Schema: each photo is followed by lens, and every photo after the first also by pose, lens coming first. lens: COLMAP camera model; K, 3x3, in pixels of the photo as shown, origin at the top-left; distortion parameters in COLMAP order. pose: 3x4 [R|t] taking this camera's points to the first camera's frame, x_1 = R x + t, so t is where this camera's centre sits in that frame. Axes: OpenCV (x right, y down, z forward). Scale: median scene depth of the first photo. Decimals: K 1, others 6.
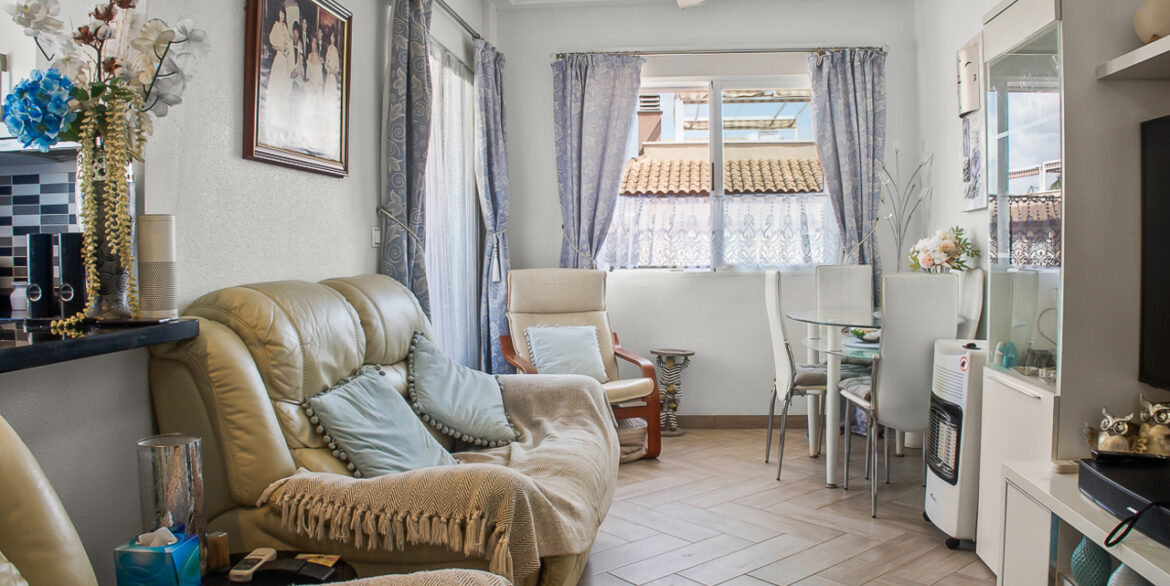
lens RADIAL K [[878.5, 0, 586.0], [0, 878.5, 254.7], [0, 0, 1]] dist [-0.114247, -0.001805]
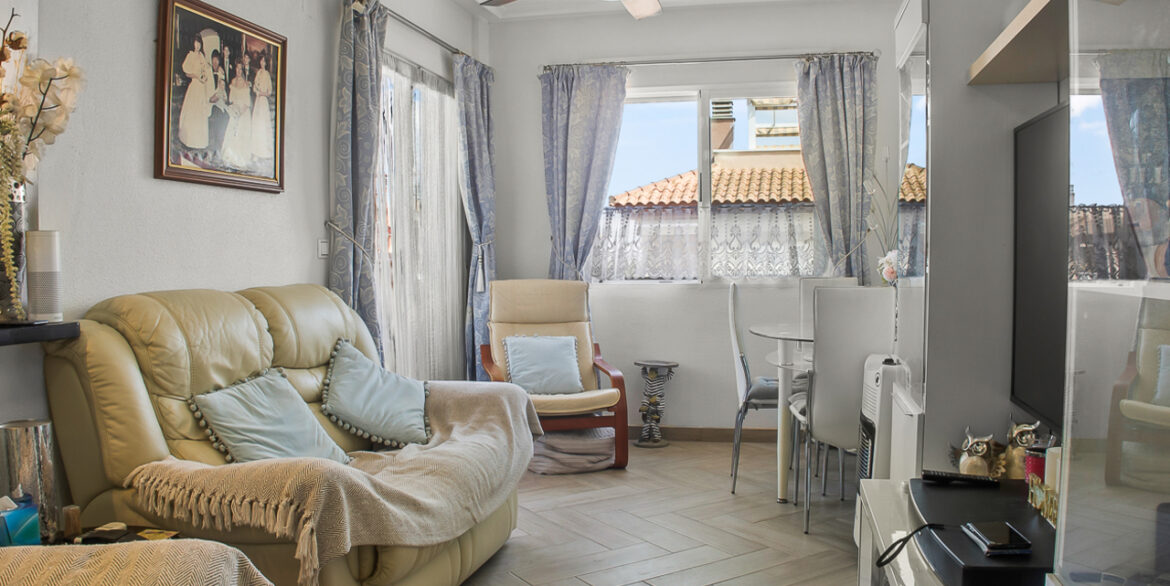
lens RADIAL K [[898.0, 0, 585.0], [0, 898.0, 293.0], [0, 0, 1]] dist [-0.127548, 0.011453]
pose [[0.992769, 0.006375, -0.119869, 0.234738], [-0.002784, 0.999543, 0.030098, 0.000249], [0.120006, -0.029546, 0.992333, -0.034351]]
